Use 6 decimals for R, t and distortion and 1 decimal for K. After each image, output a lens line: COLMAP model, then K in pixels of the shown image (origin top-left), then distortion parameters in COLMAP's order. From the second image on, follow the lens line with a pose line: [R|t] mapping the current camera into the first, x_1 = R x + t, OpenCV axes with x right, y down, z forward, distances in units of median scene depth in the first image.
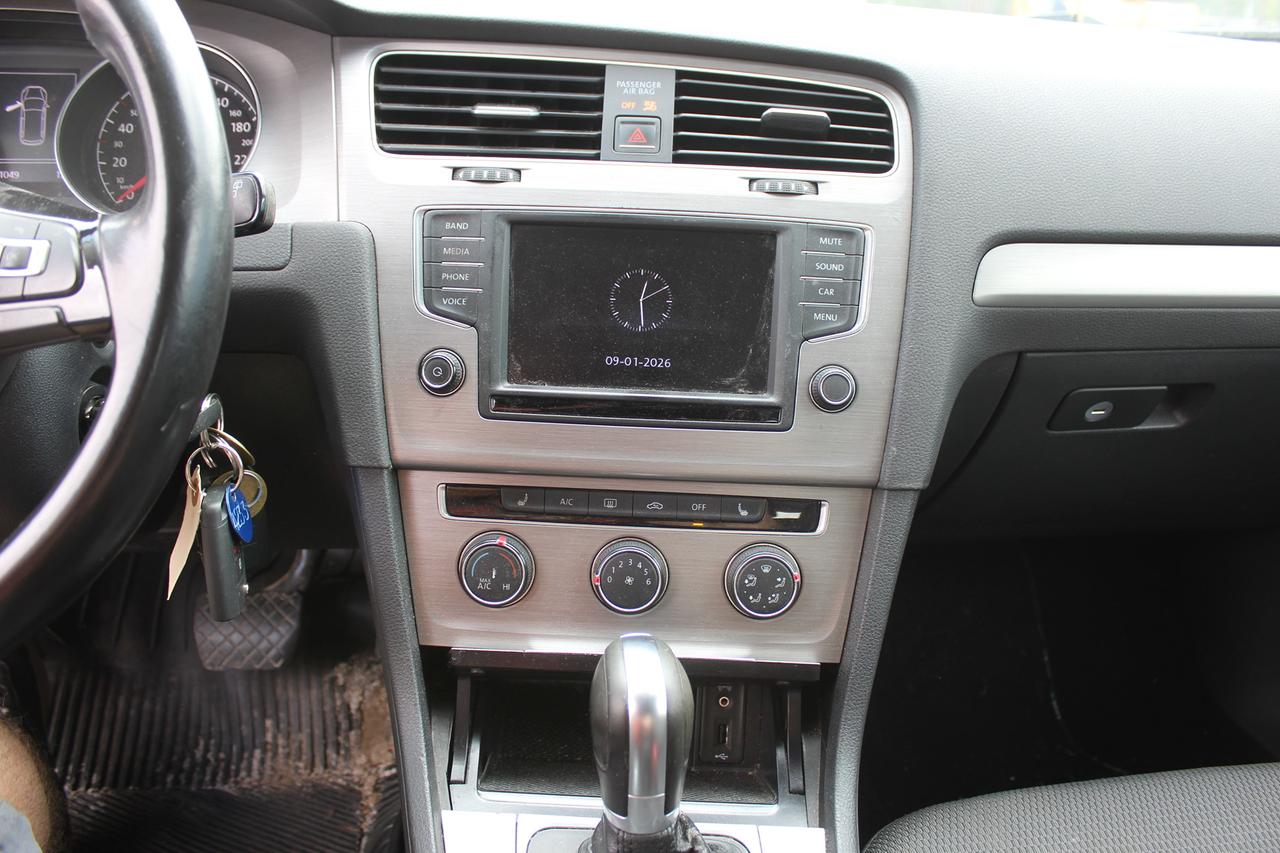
lens RADIAL K [[1045.7, 0, 649.2], [0, 1045.7, 403.4], [0, 0, 1]] dist [-0.150688, 0.117634]
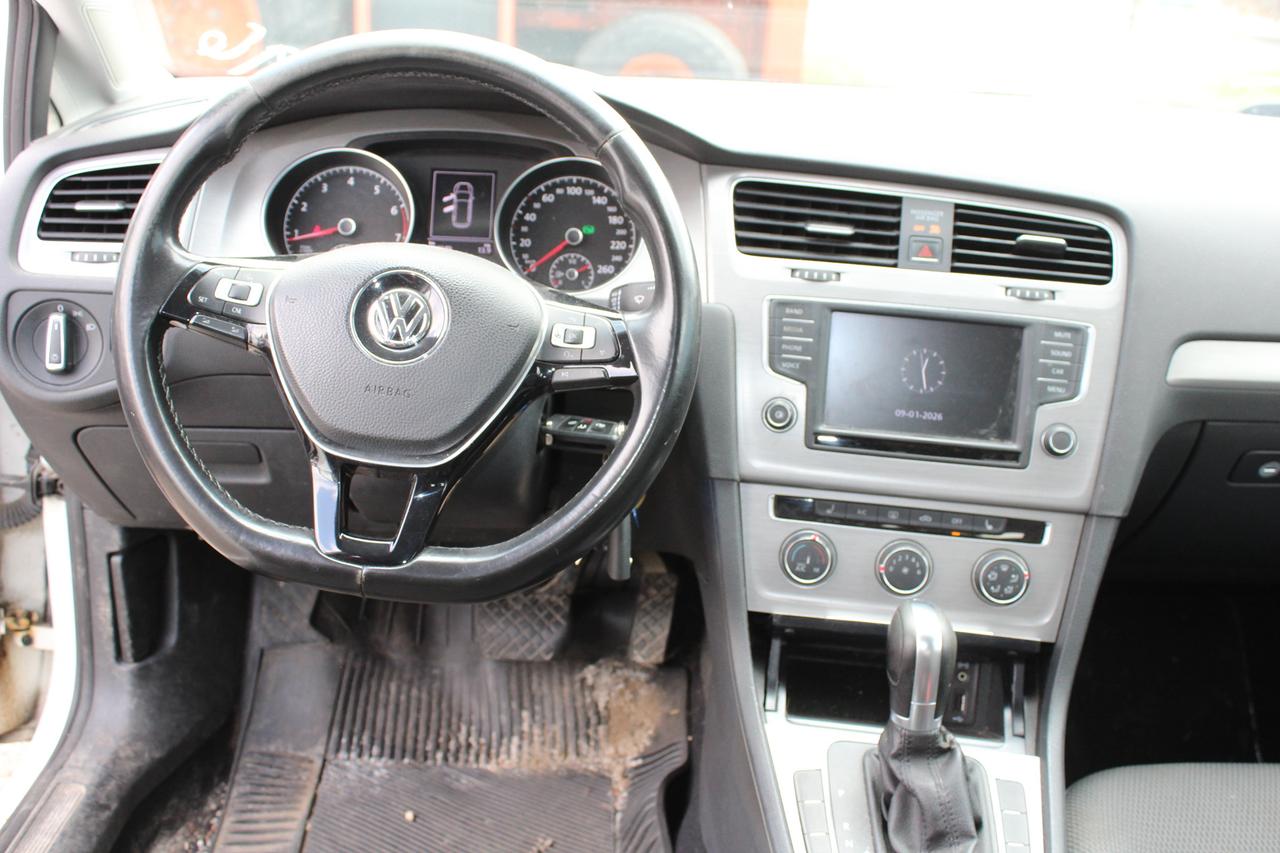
lens RADIAL K [[1348.9, 0, 665.3], [0, 1348.9, 408.6], [0, 0, 1]] dist [-0.081435, 0.000000]
pose [[0.993409, 0.050995, -0.102652, -0.161035], [-0.053501, 0.998330, -0.021810, 0.009449], [0.101368, 0.027158, 0.994478, -0.815086]]
